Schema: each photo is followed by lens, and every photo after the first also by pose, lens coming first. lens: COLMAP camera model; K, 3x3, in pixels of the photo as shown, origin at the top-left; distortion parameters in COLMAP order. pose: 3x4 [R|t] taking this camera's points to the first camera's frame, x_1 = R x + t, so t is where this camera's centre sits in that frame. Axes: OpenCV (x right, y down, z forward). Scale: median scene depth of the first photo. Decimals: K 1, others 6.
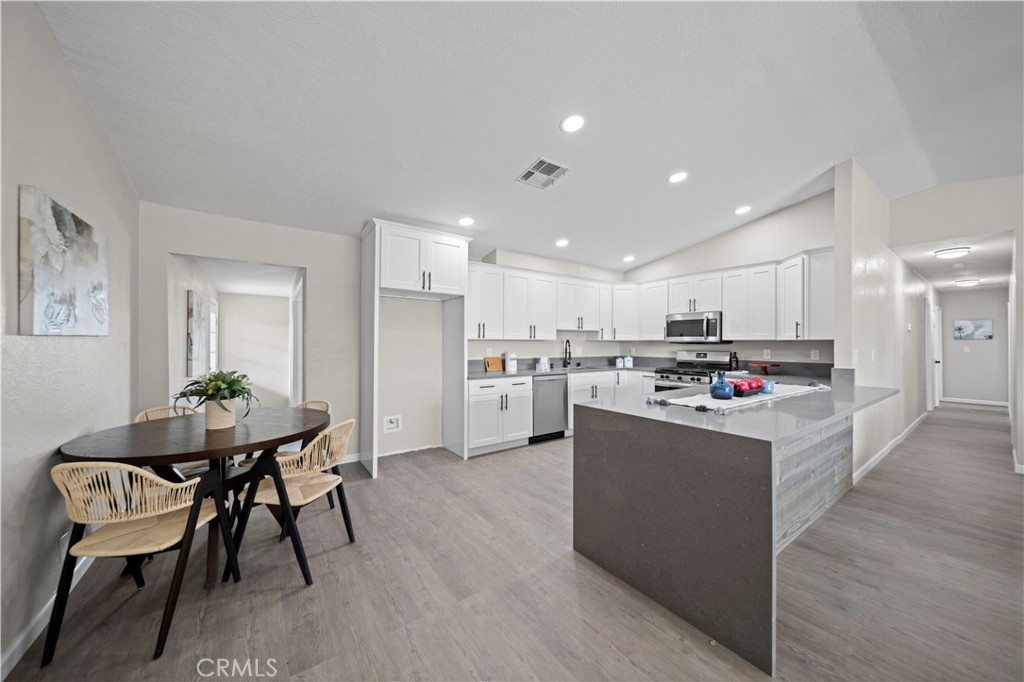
lens RADIAL K [[357.1, 0, 514.7], [0, 357.1, 342.3], [0, 0, 1]] dist [-0.001781, -0.001421]
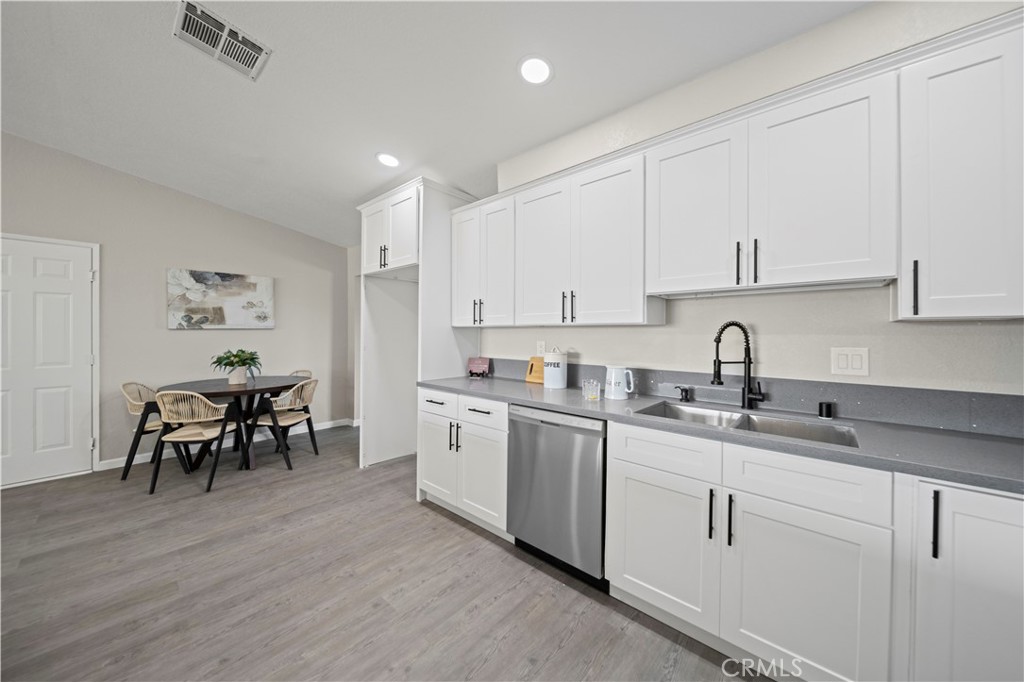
lens RADIAL K [[357.1, 0, 515.1], [0, 357.1, 333.9], [0, 0, 1]] dist [-0.001781, -0.001421]
pose [[0.221317, 0.002167, -0.975200, 0.566546], [0.001211, 0.999996, 0.002497, 0.003959], [0.975201, -0.001733, 0.221313, 1.009926]]
